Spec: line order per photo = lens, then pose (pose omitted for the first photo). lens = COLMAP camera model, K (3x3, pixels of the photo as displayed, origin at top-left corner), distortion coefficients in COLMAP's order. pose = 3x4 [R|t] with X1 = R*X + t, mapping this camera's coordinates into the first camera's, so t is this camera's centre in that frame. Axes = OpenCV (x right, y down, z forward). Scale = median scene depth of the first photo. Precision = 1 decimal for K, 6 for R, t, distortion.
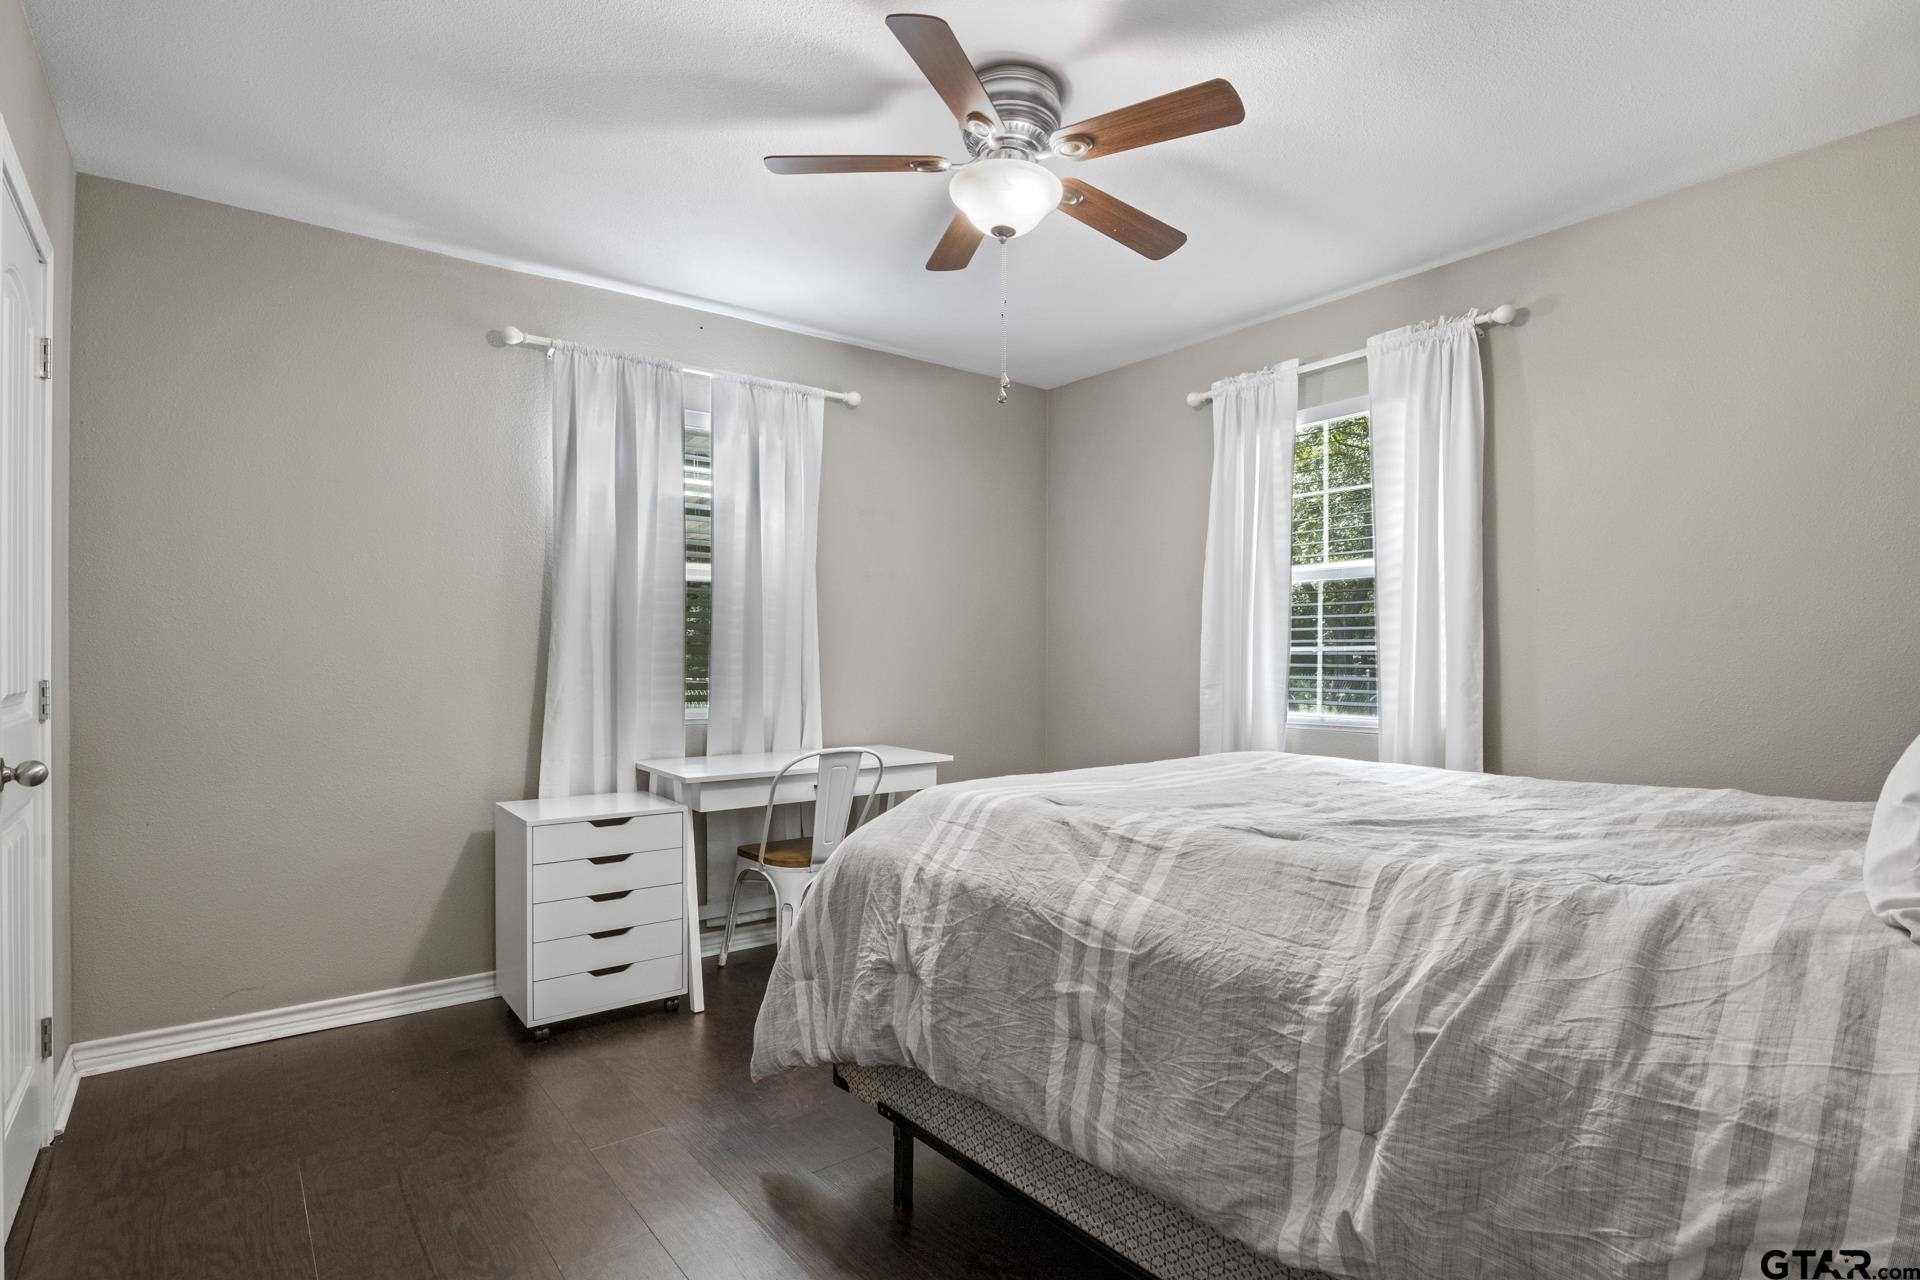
lens RADIAL K [[978.9, 0, 968.0], [0, 978.9, 655.1], [0, 0, 1]] dist [-0.000614, -0.000266]
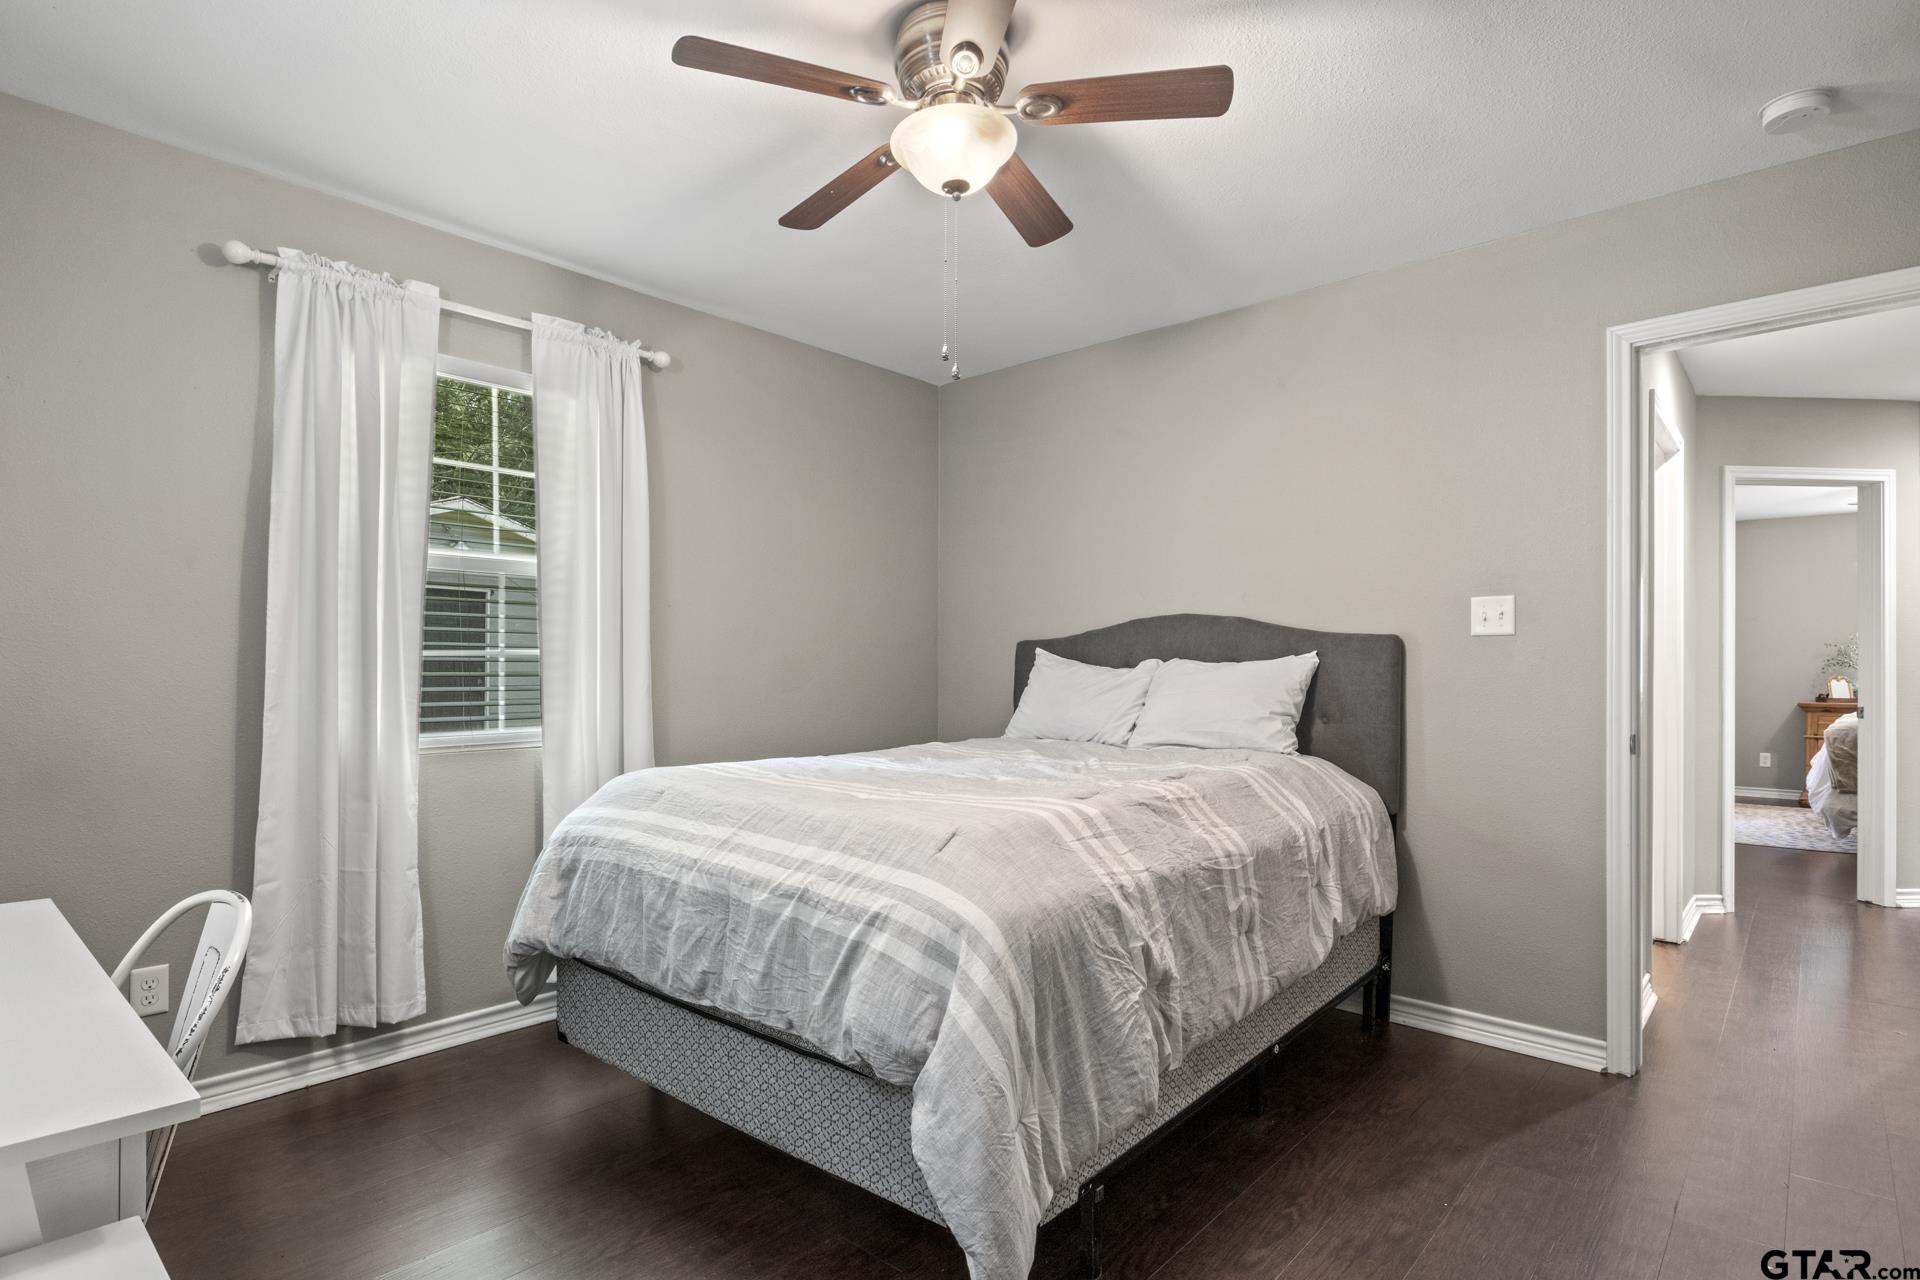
lens RADIAL K [[978.9, 0, 968.6], [0, 978.9, 659.7], [0, 0, 1]] dist [-0.000614, -0.000266]
pose [[-0.192974, 0.004108, 0.981195, -0.560579], [-0.004409, 0.999978, -0.005054, 0.001584], [-0.981194, -0.005301, -0.192952, 0.778599]]
